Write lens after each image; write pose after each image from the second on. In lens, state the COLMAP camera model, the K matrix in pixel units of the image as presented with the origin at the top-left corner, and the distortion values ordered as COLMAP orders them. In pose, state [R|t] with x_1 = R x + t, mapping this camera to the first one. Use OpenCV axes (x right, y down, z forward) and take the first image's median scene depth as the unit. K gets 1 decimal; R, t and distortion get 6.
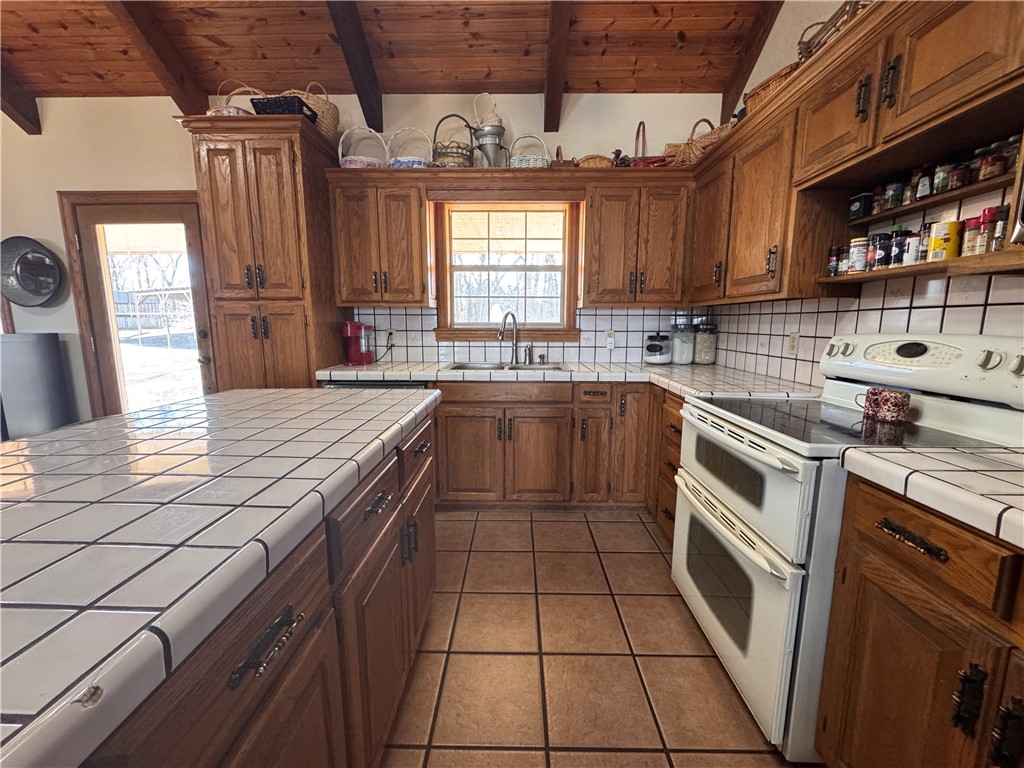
lens RADIAL K [[408.2, 0, 513.2], [0, 408.2, 382.3], [0, 0, 1]] dist [-0.002008, -0.000565]
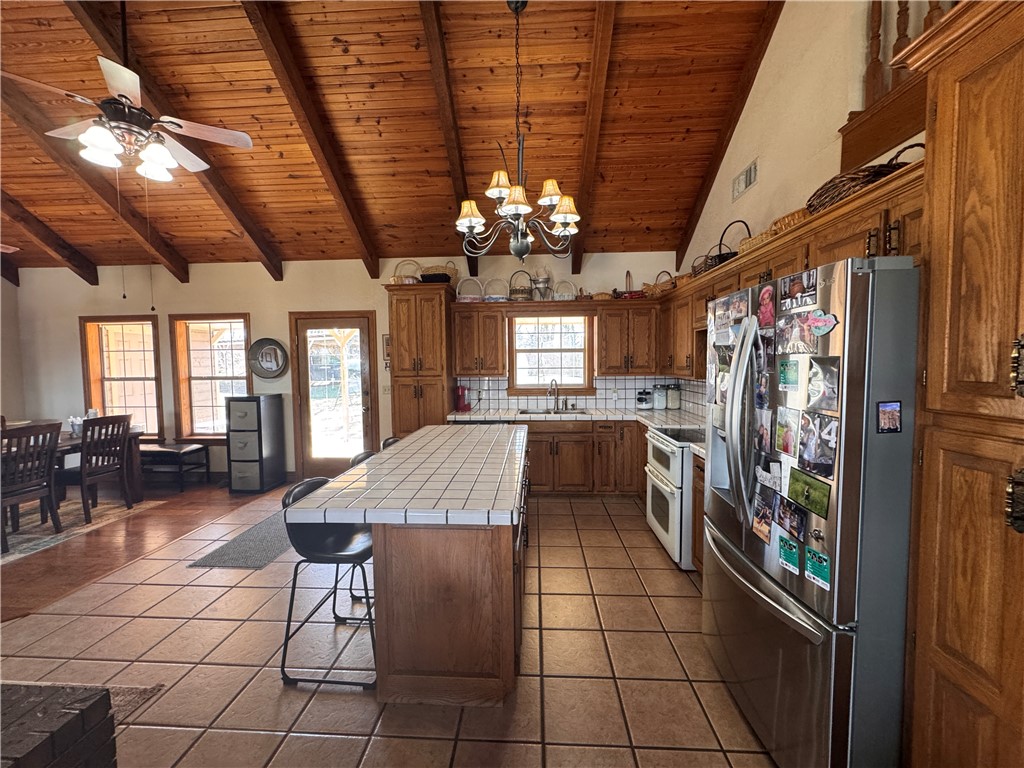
lens RADIAL K [[408.2, 0, 511.3], [0, 408.2, 382.6], [0, 0, 1]] dist [-0.002008, -0.000565]
pose [[0.998918, -0.011440, -0.045071, -0.115541], [0.007106, 0.995437, -0.095156, 0.000305], [0.045954, 0.094733, 0.994441, -0.735595]]
